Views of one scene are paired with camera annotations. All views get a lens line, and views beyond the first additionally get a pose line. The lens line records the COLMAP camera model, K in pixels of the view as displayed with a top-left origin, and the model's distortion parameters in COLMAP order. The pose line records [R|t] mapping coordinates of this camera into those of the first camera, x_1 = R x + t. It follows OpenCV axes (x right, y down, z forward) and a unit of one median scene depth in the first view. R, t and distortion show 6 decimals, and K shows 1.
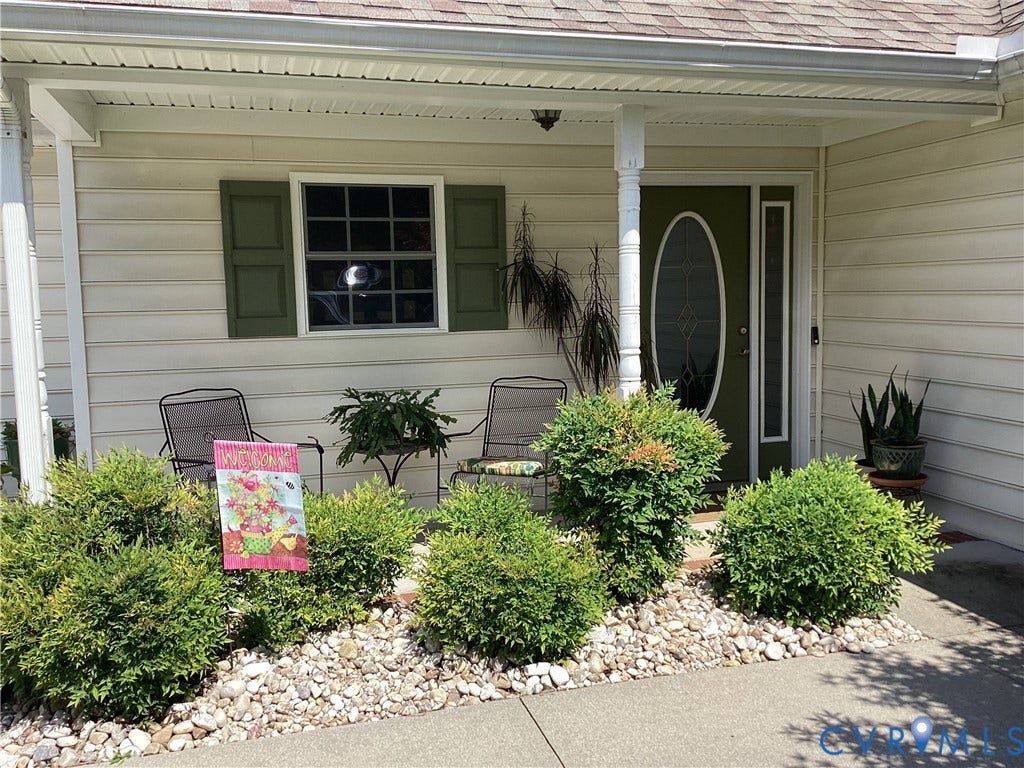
lens RADIAL K [[914.7, 0, 513.6], [0, 914.7, 380.1], [0, 0, 1]] dist [0.117214, -0.224586]
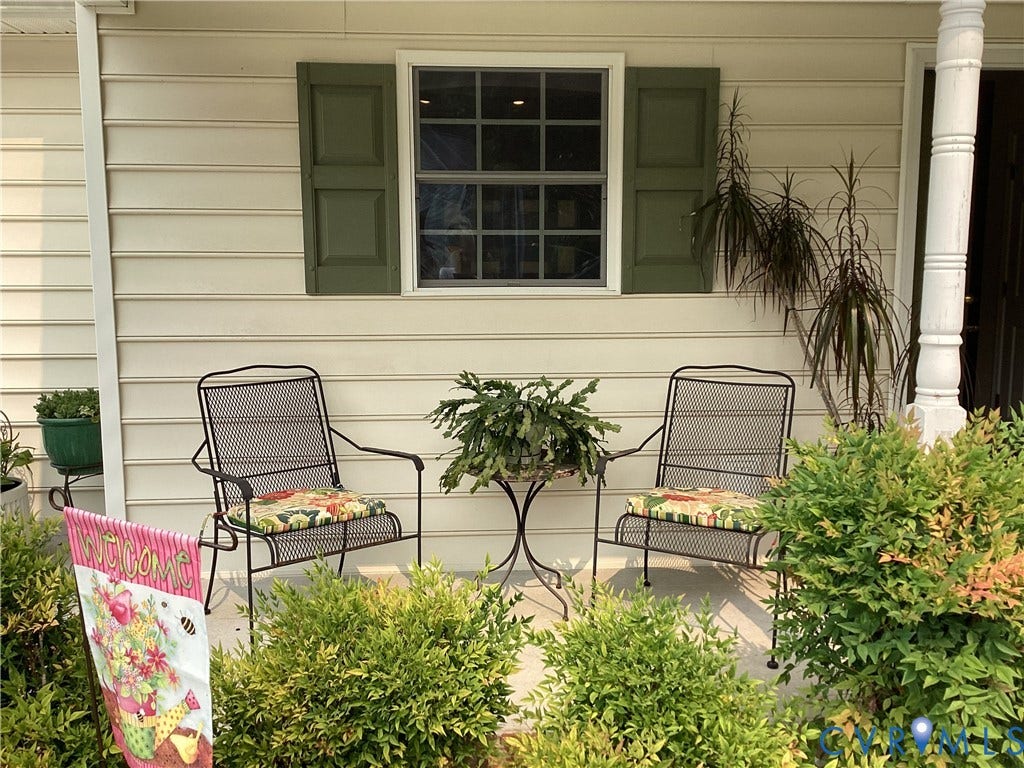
lens RADIAL K [[942.8, 0, 511.0], [0, 942.8, 403.4], [0, 0, 1]] dist [0.121723, -0.210539]
pose [[0.975788, 0.053770, -0.212008, 0.002730], [-0.040091, 0.996859, 0.068299, -0.017705], [0.215015, -0.058145, 0.974878, 0.319873]]
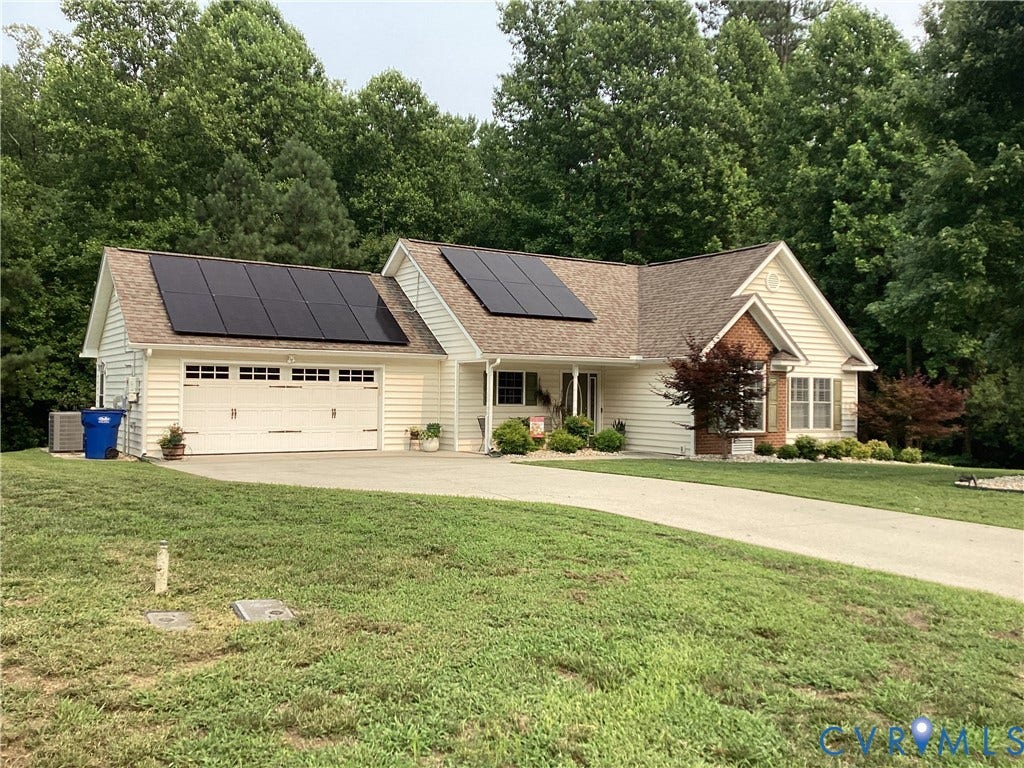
lens RADIAL K [[942.8, 0, 511.0], [0, 942.8, 403.4], [0, 0, 1]] dist [0.121723, -0.210539]
pose [[0.958347, 0.029335, 0.284095, -1.488764], [-0.001693, 0.995277, -0.097059, 0.392510], [-0.285601, 0.092535, 0.953871, -3.429764]]
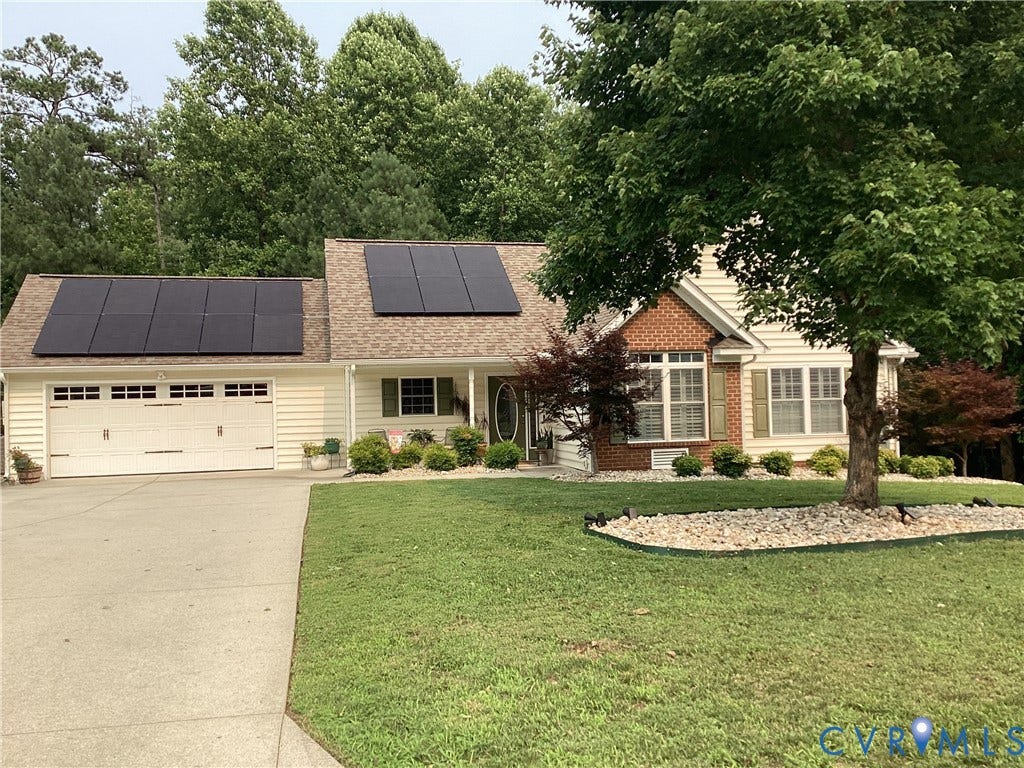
lens RADIAL K [[942.8, 0, 511.0], [0, 942.8, 403.4], [0, 0, 1]] dist [0.121723, -0.210539]
pose [[0.997701, -0.003903, -0.067650, 0.528578], [-0.003012, 0.994798, -0.101821, 0.312257], [0.067696, 0.101790, 0.992500, -3.045985]]
